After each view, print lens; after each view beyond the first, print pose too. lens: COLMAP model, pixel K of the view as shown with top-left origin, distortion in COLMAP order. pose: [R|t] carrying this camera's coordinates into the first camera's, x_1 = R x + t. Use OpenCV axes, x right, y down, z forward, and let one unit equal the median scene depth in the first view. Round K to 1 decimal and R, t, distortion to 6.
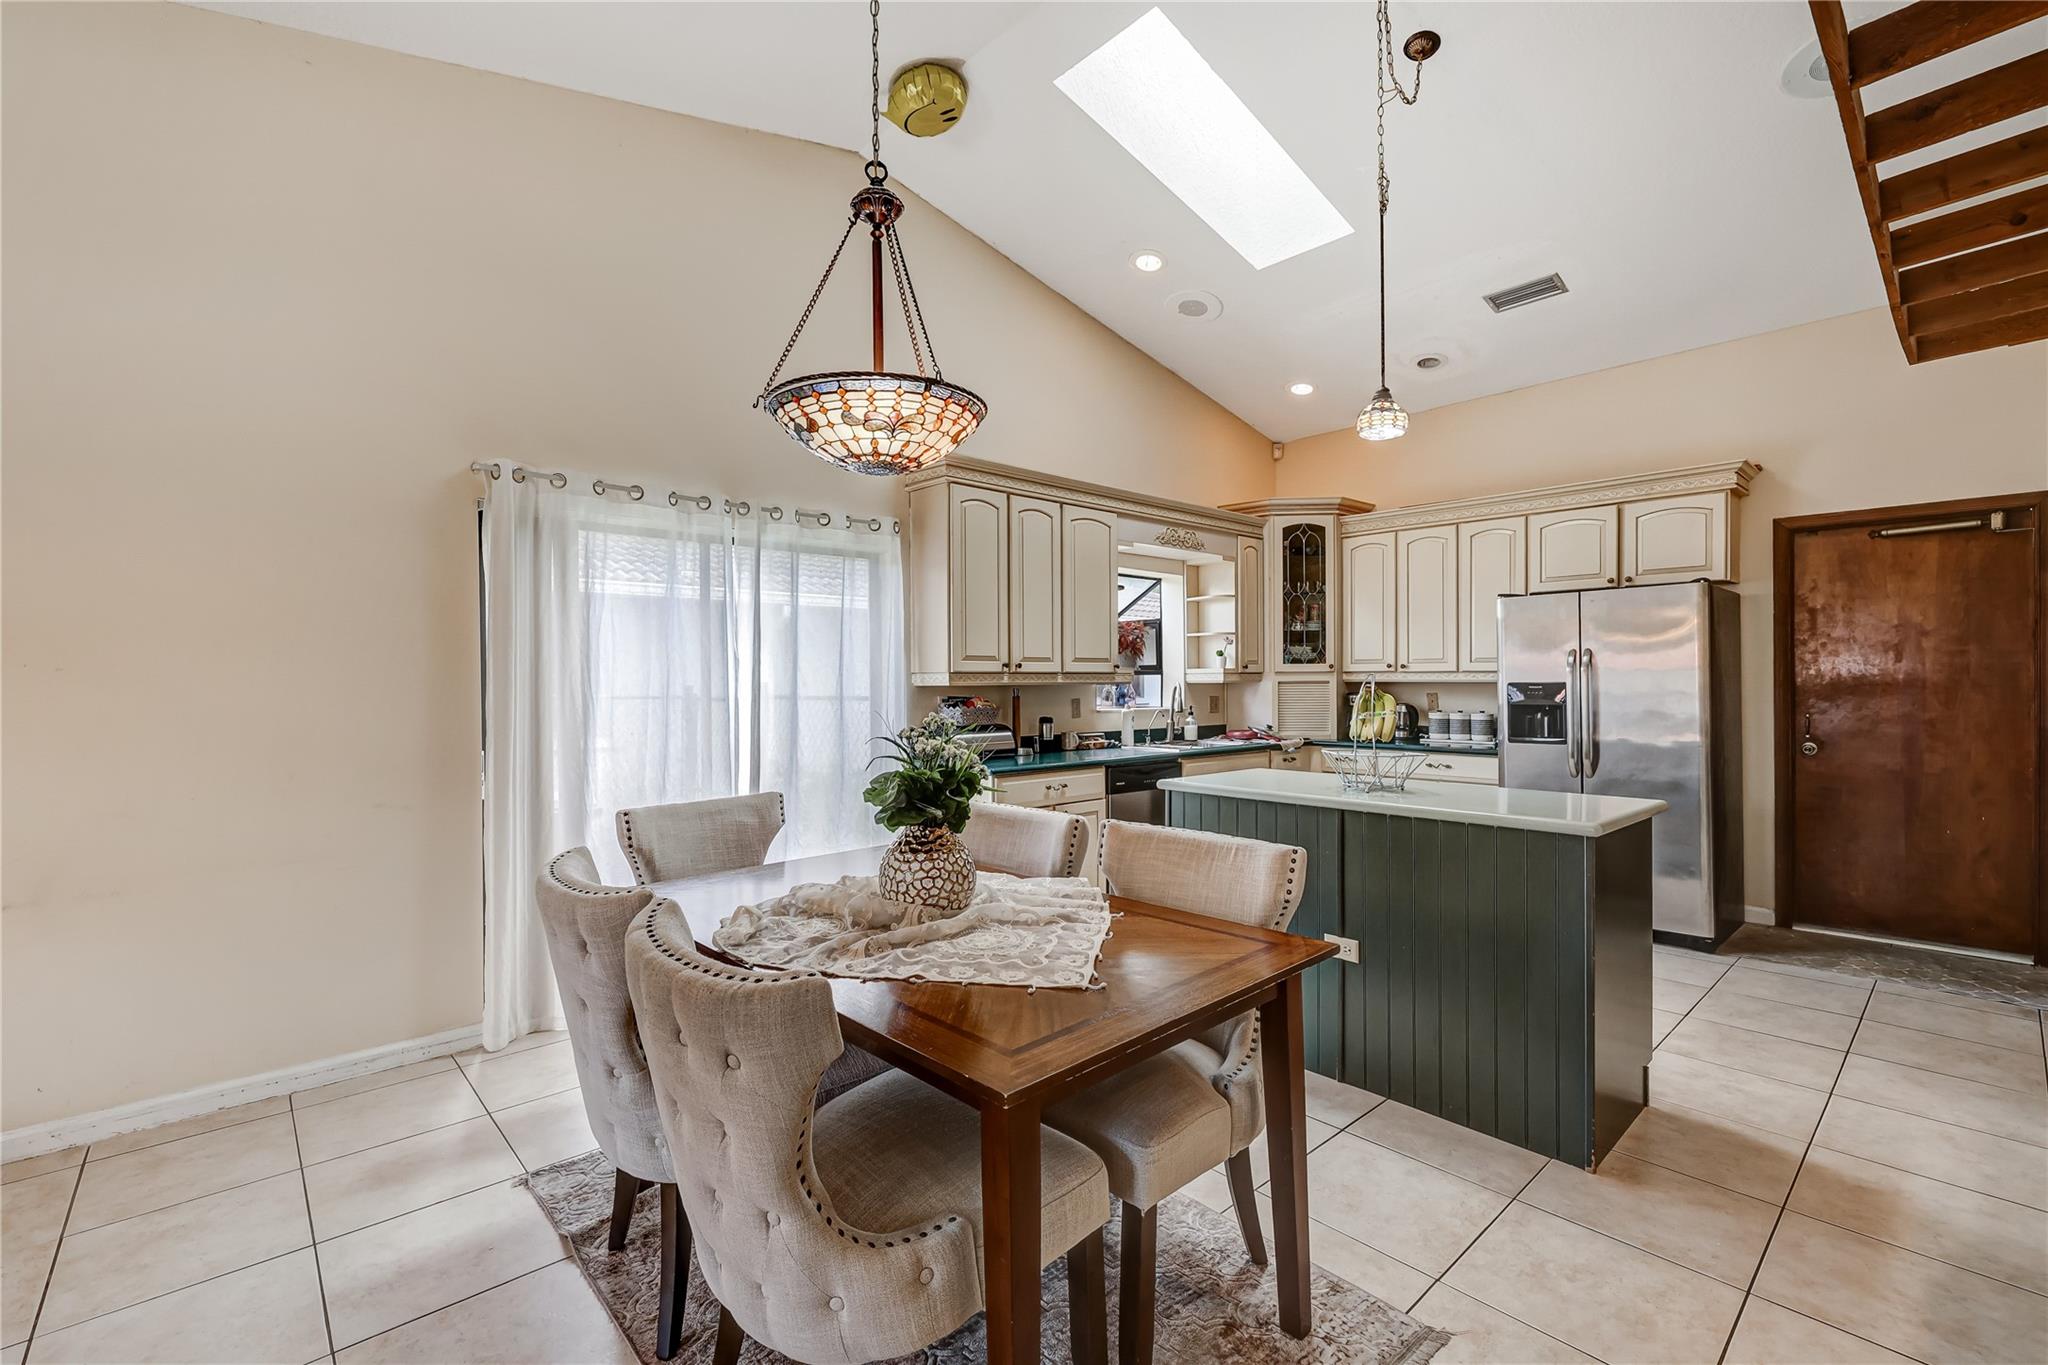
lens RADIAL K [[876.5, 0, 1002.7], [0, 876.5, 668.0], [0, 0, 1]] dist [-0.000777, -0.000107]
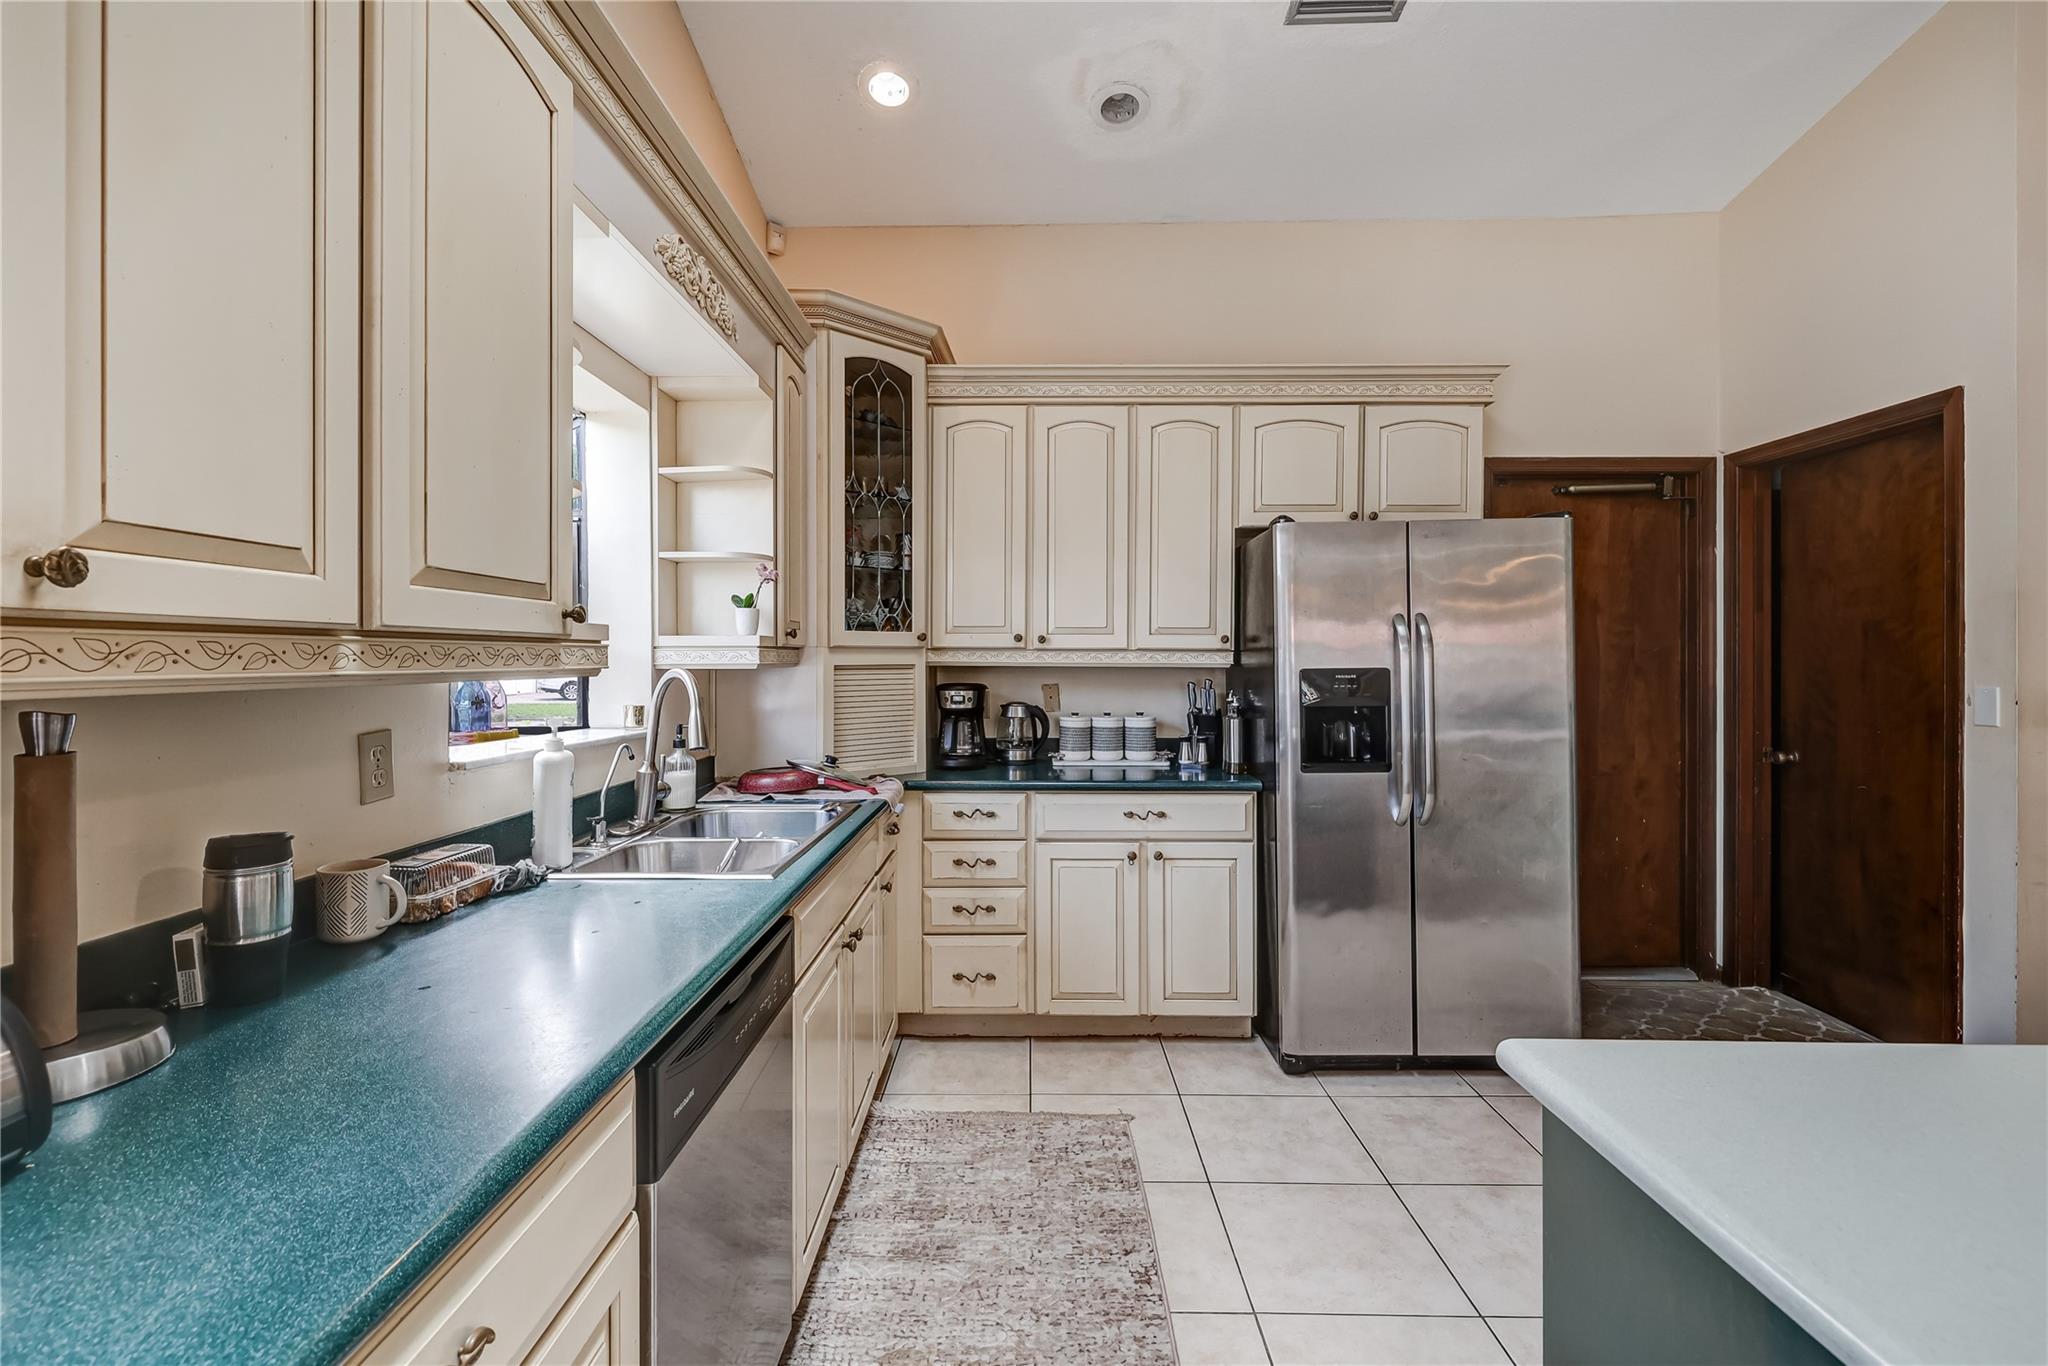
lens RADIAL K [[876.5, 0, 1002.7], [0, 876.5, 668.5], [0, 0, 1]] dist [-0.000777, -0.000107]
pose [[0.678290, -0.003659, 0.734785, 0.016880], [-0.013481, 0.999757, 0.017423, 0.008513], [-0.734671, -0.021724, 0.678076, 0.710783]]
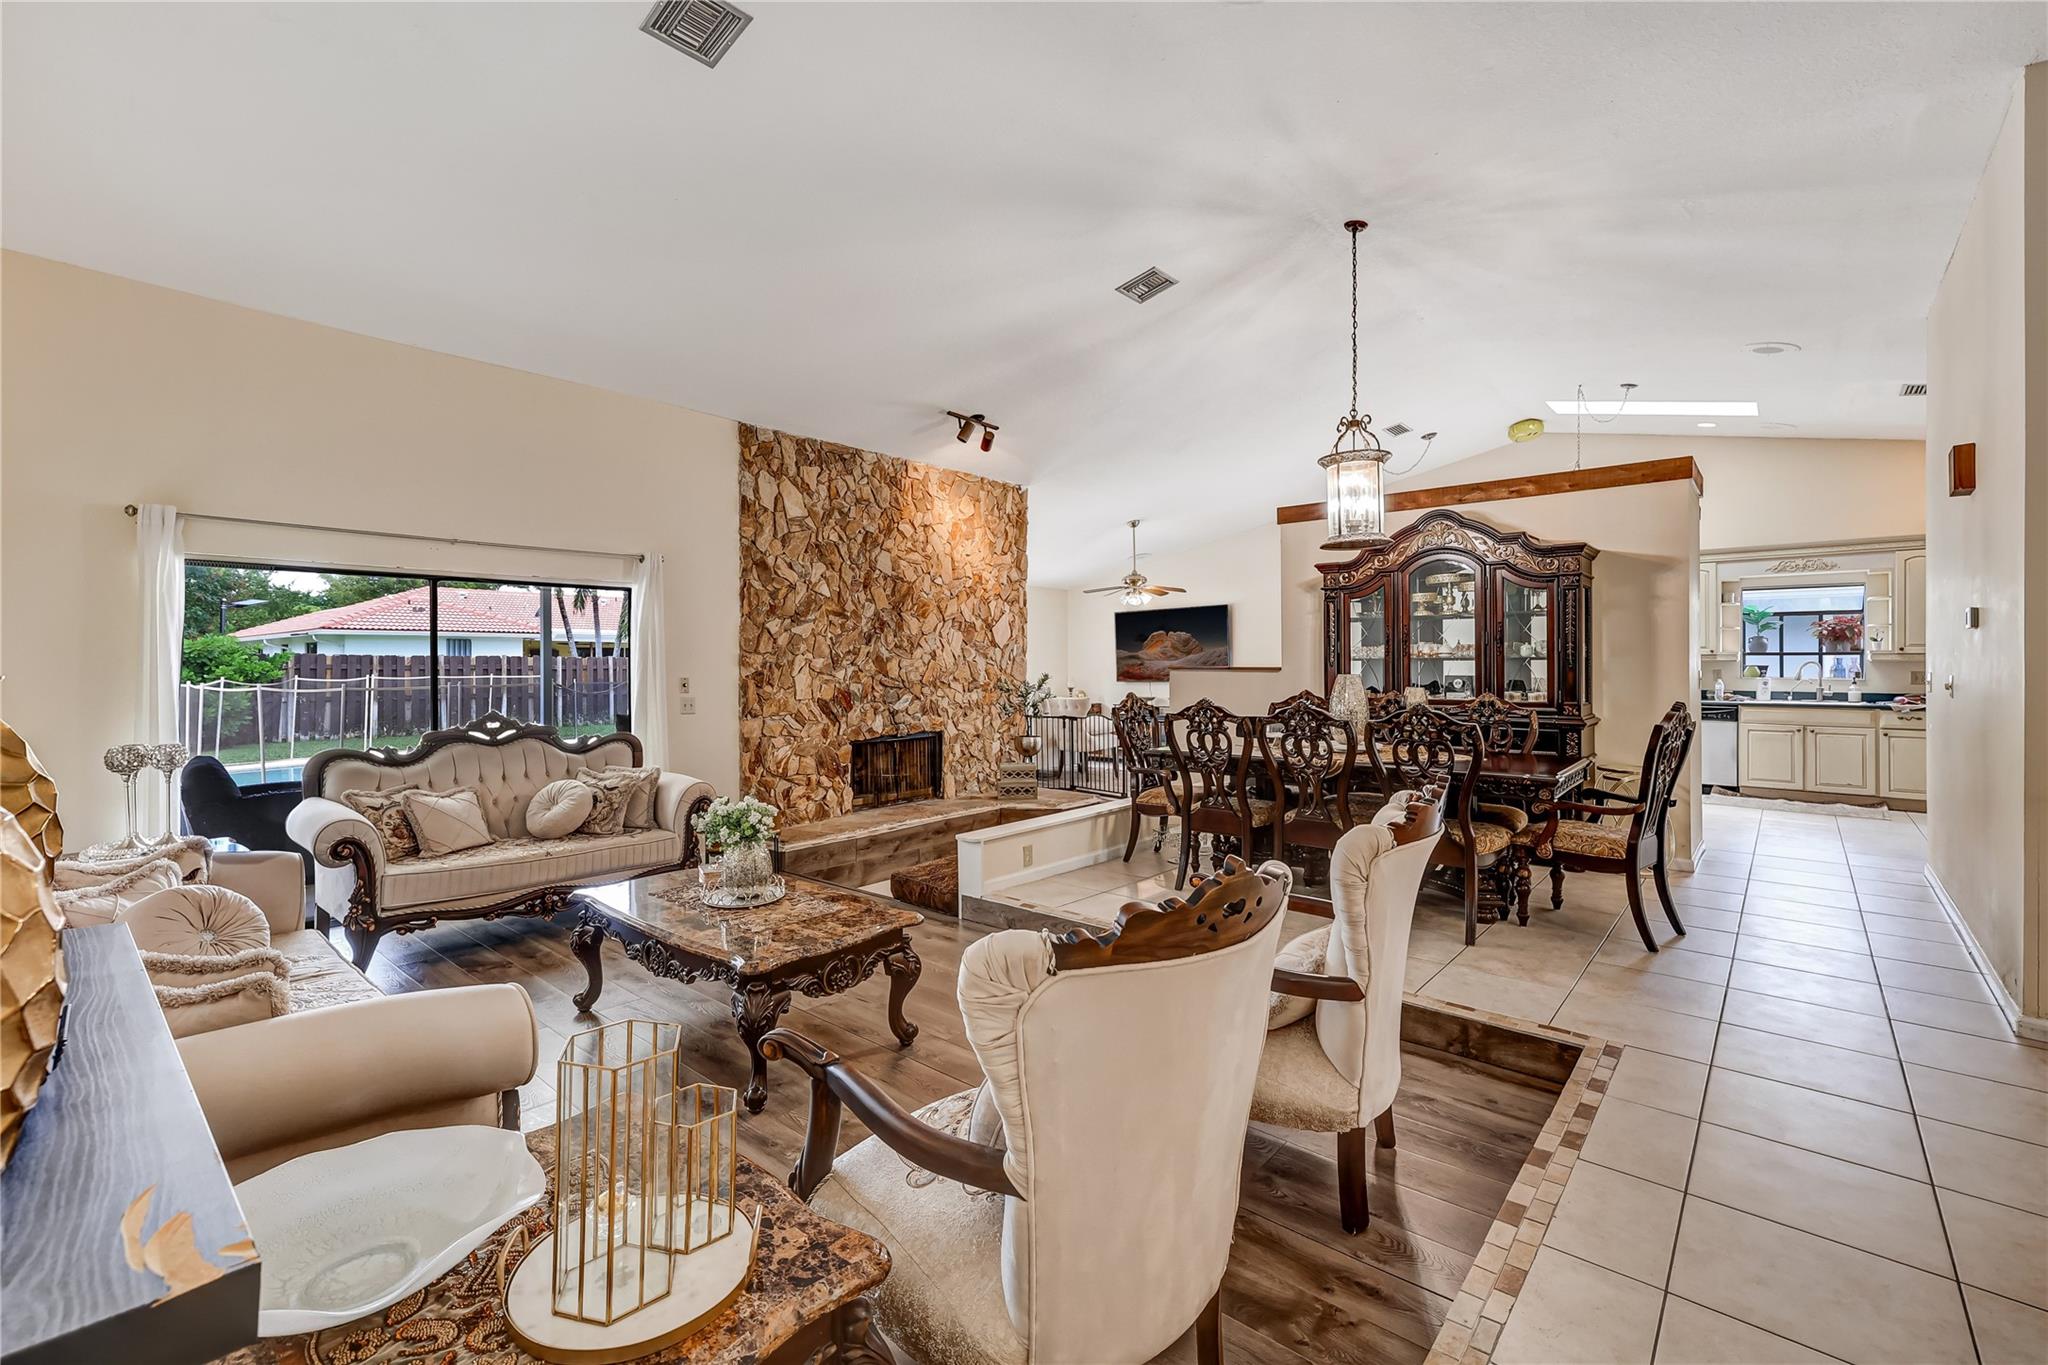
lens RADIAL K [[875.1, 0, 1005.9], [0, 875.1, 655.7], [0, 0, 1]] dist [0.017256, 0.000068]
pose [[0.125608, -0.001950, -0.992078, 1.704082], [0.016331, 0.999867, 0.000102, -0.016058], [0.991946, -0.016214, 0.125623, -0.615460]]
